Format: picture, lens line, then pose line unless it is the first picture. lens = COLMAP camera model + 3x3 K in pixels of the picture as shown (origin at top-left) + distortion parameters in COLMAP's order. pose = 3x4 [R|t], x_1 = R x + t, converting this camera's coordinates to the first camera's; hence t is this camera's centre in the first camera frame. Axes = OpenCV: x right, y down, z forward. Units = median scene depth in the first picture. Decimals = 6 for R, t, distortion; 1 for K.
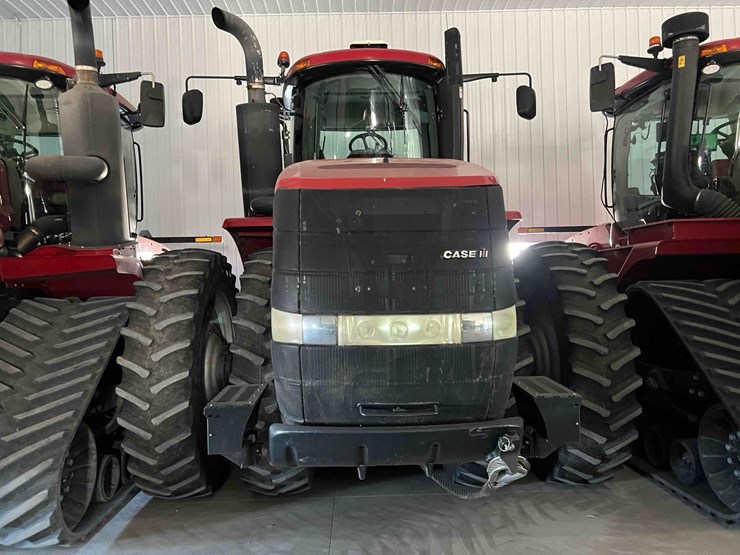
lens RADIAL K [[578.6, 0, 403.8], [0, 578.6, 279.3], [0, 0, 1]] dist [0.070446, -0.111099]
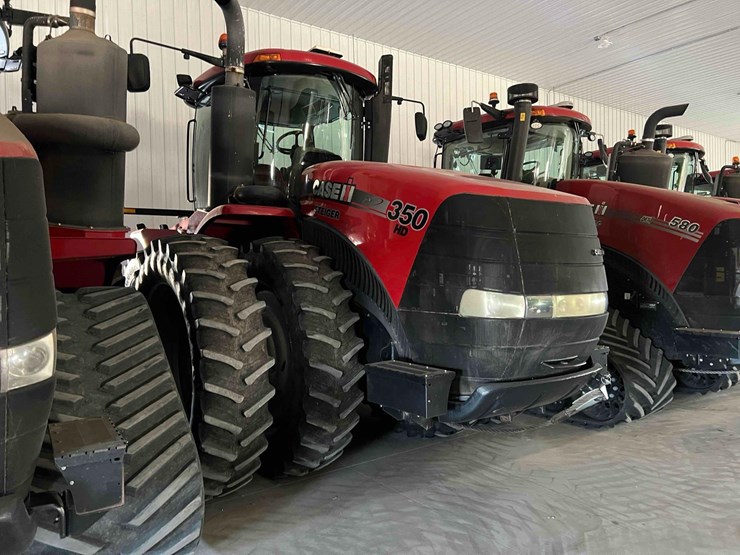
lens RADIAL K [[570.9, 0, 370.0], [0, 570.9, 277.5], [0, 0, 1]] dist [0.077942, -0.126914]
pose [[0.812175, 0.001041, 0.583413, -0.613931], [-0.006733, 0.999949, 0.007588, 0.006578], [-0.583375, -0.010091, 0.812140, 0.082510]]
